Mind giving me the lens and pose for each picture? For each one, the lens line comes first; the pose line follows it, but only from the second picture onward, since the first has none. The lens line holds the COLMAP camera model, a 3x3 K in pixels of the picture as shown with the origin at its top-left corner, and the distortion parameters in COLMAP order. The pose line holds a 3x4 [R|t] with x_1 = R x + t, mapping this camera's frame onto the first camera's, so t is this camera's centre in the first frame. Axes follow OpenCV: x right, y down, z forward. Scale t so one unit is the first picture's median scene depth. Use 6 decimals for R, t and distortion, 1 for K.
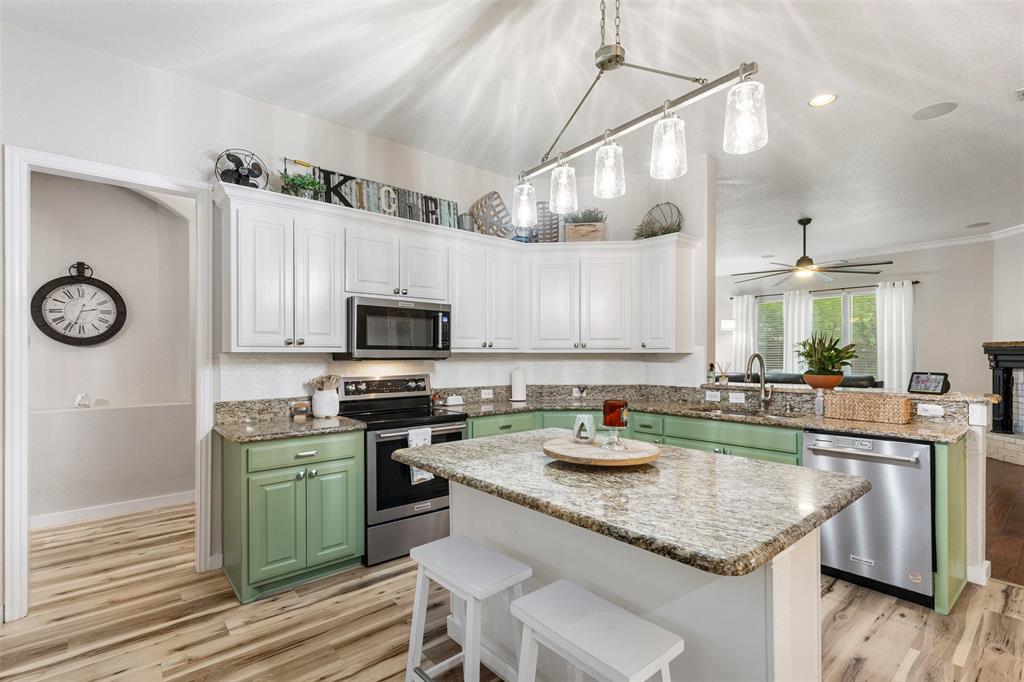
lens RADIAL K [[470.9, 0, 522.0], [0, 470.9, 354.7], [0, 0, 1]] dist [0.012739, -0.004796]
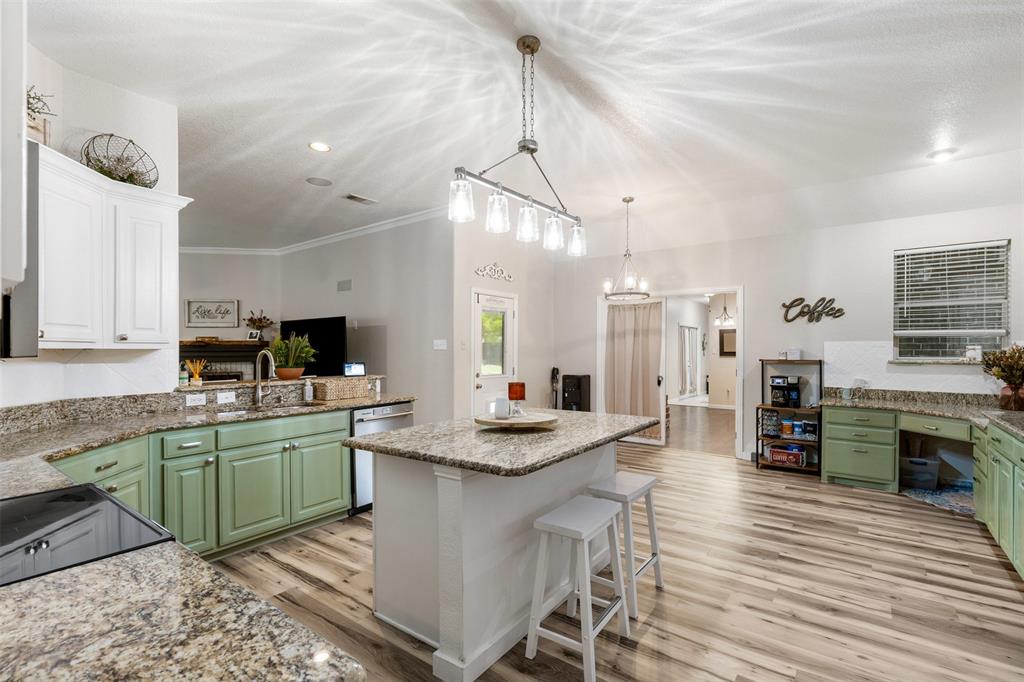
lens RADIAL K [[470.9, 0, 523.5], [0, 470.9, 349.2], [0, 0, 1]] dist [0.012739, -0.004796]
pose [[-0.226062, 0.004570, 0.974102, -0.610409], [0.003833, 0.999985, -0.003802, 0.001704], [-0.974105, 0.002875, -0.226076, 0.668480]]
